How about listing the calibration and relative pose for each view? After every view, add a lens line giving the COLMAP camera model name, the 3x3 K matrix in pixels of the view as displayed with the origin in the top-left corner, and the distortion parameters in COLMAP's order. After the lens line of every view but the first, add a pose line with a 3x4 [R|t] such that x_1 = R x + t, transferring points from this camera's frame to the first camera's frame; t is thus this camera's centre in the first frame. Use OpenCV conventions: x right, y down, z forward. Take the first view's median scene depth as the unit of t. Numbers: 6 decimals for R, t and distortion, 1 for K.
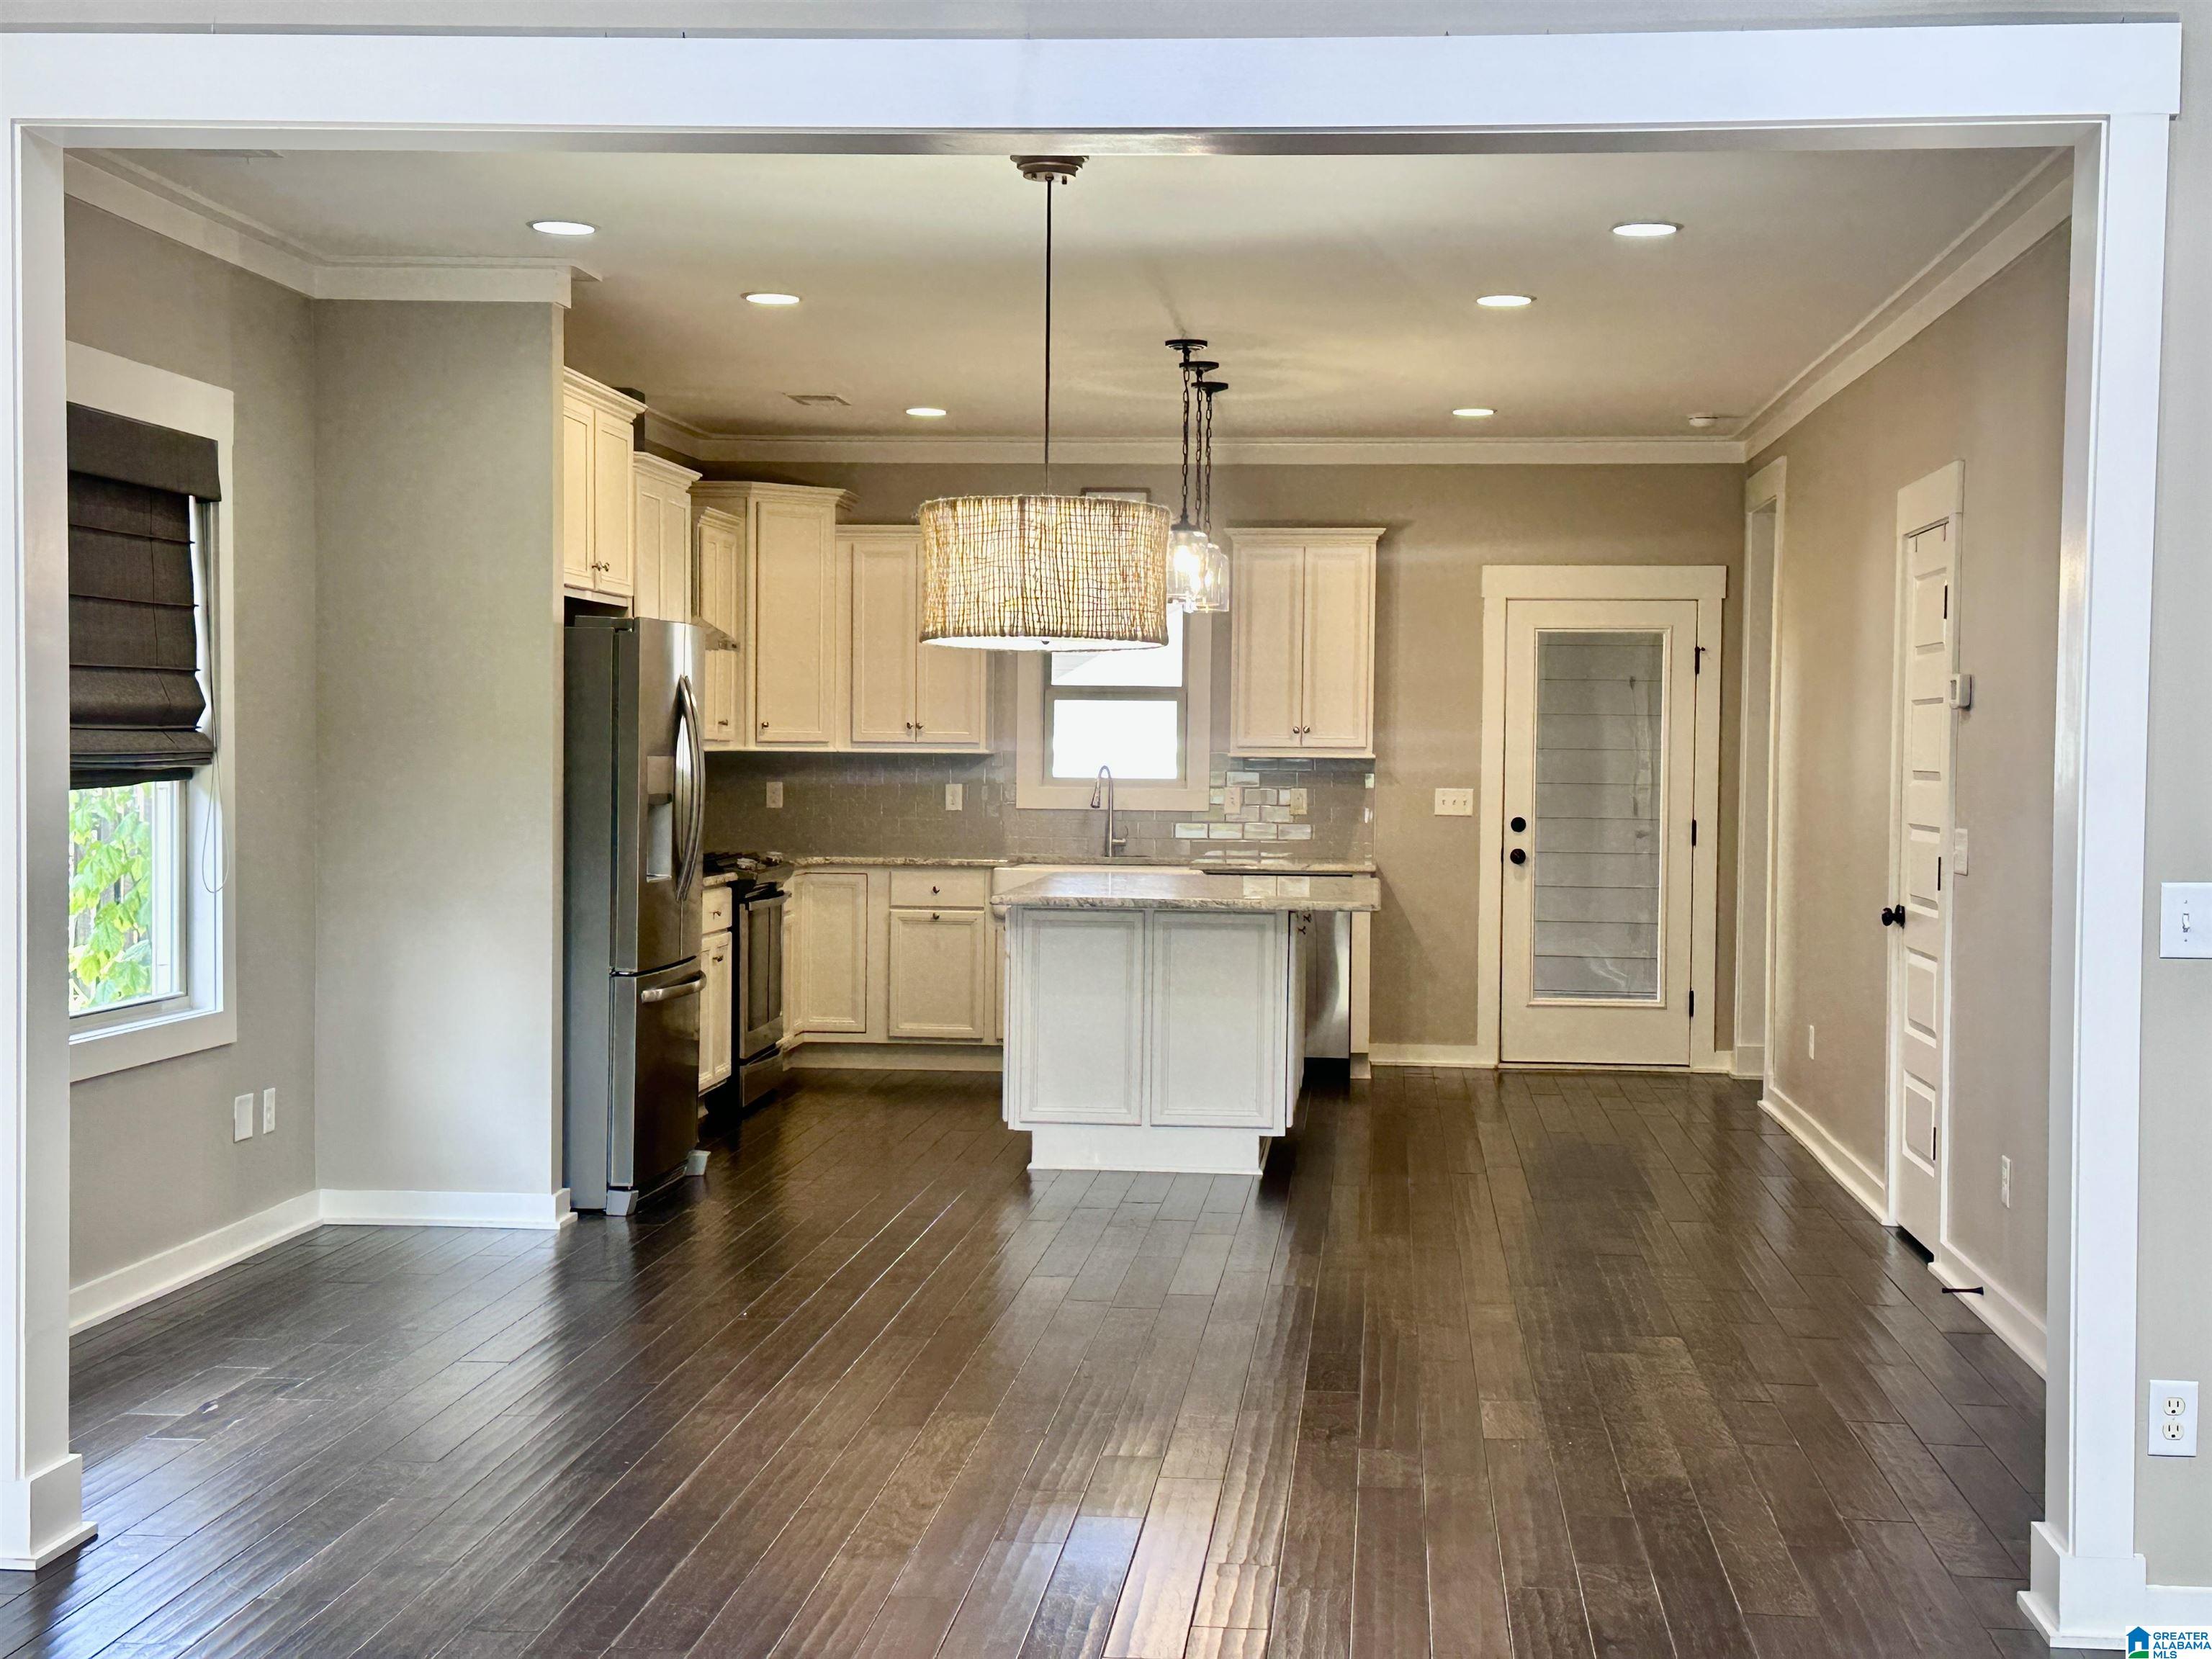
lens RADIAL K [[3011.8, 0, 1120.9], [0, 3011.8, 847.1], [0, 0, 1]] dist [0.150534, 0.000000]
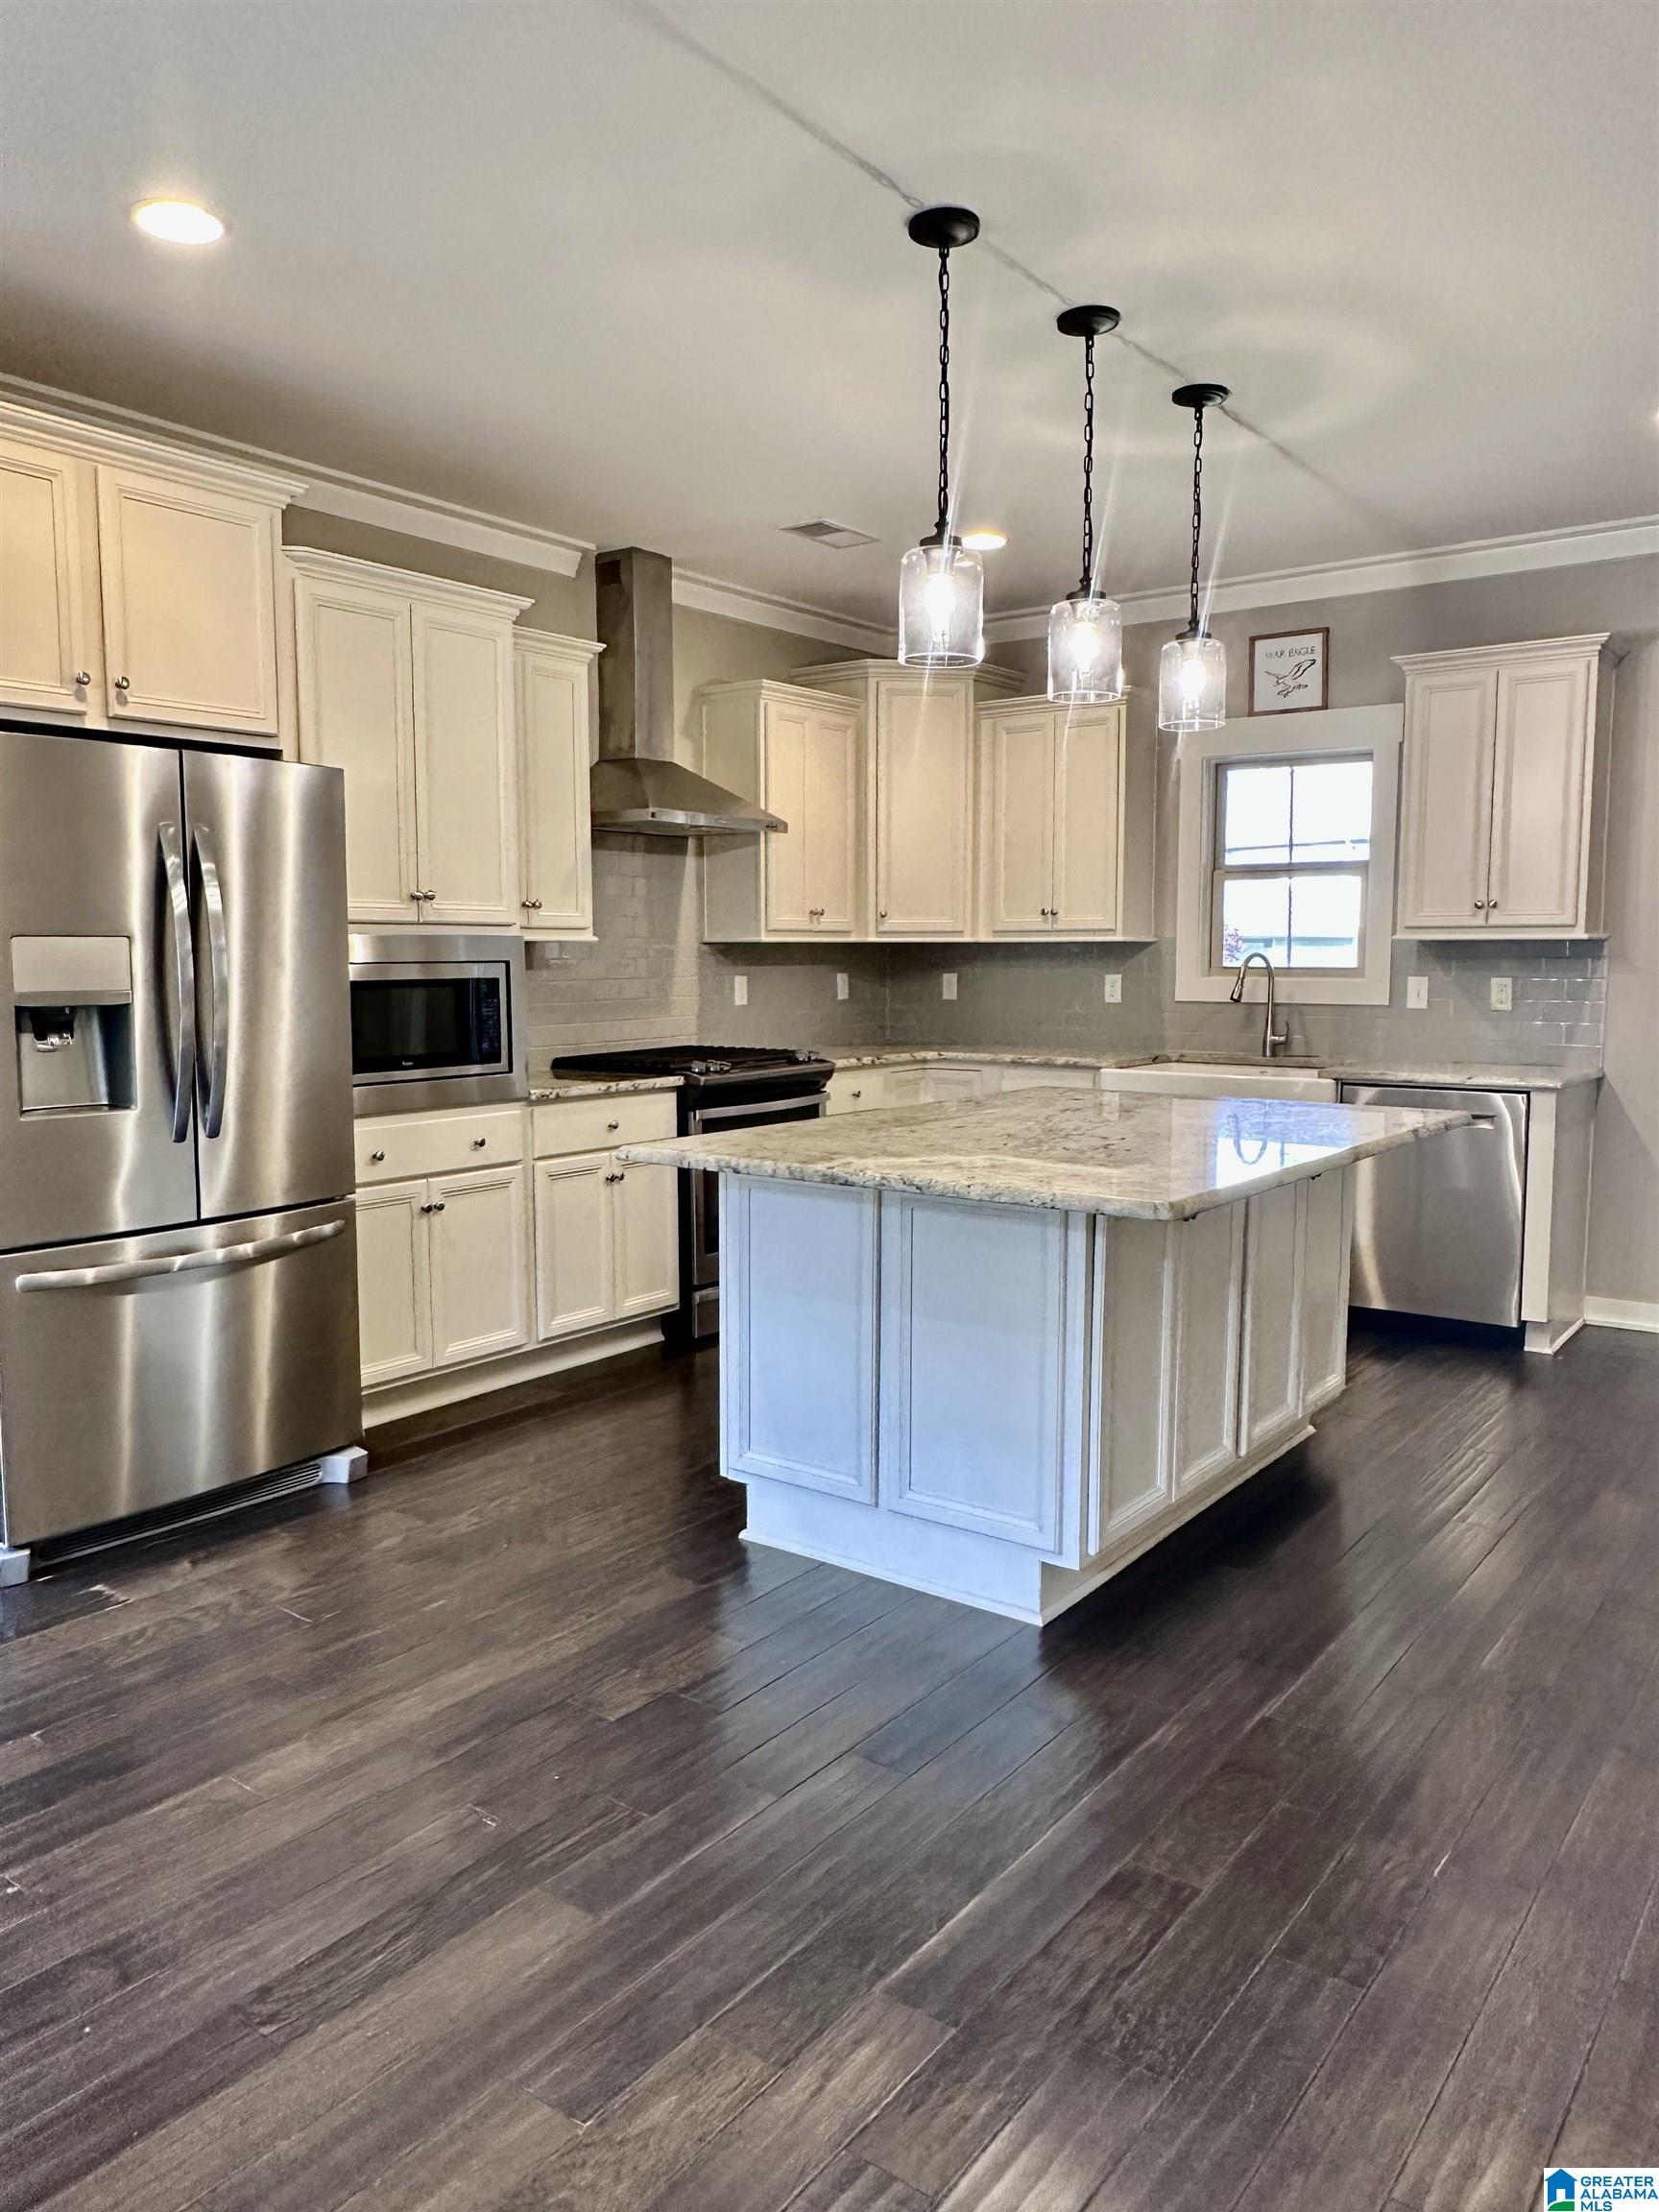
lens RADIAL K [[1546.1, 0, 834.0], [0, 1546.1, 1120.9], [0, 0, 1]] dist [0.022786, -0.034289]
pose [[0.851127, 0.046061, -0.522935, 0.186580], [-0.007826, 0.997146, 0.075093, -0.016236], [0.524901, -0.059821, 0.849058, 0.795868]]
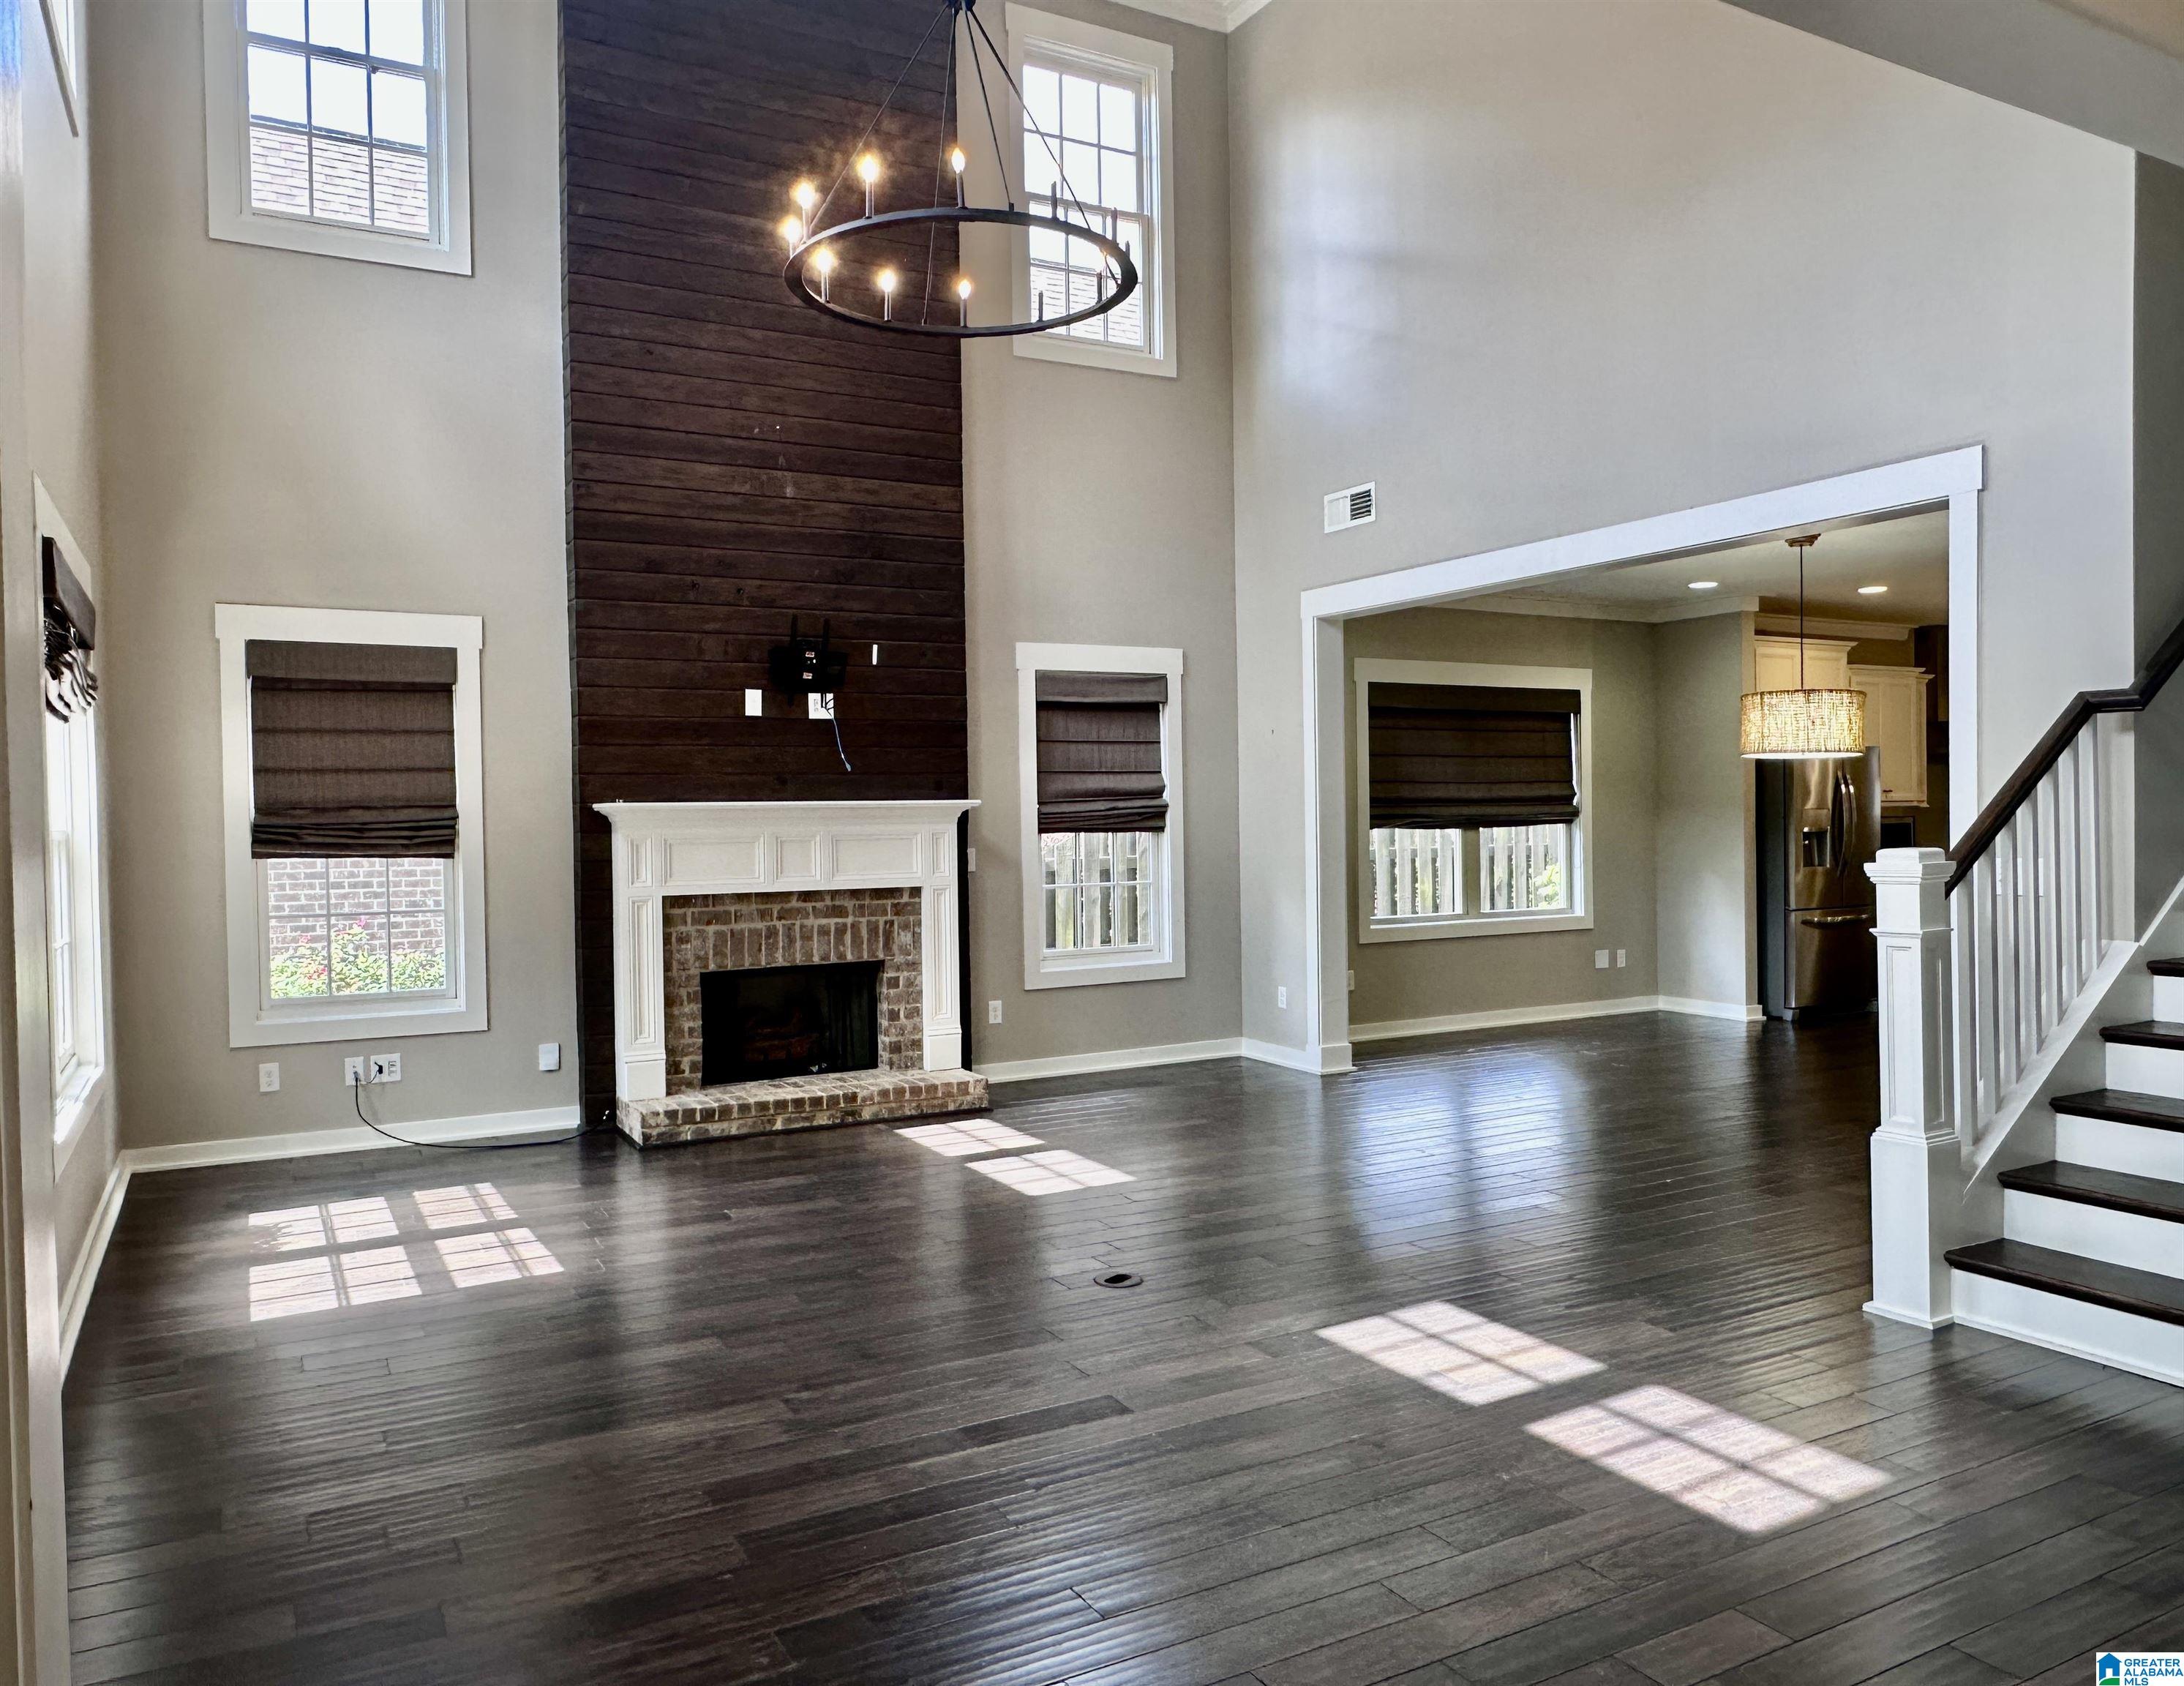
lens RADIAL K [[1542.1, 0, 1082.4], [0, 1542.1, 838.2], [0, 0, 1]] dist [-0.040189, 0.021206]
pose [[0.552597, -0.004502, -0.833436, 0.506546], [-0.008250, 0.999907, -0.010872, 0.007017], [0.833408, 0.012883, 0.552508, -0.042360]]
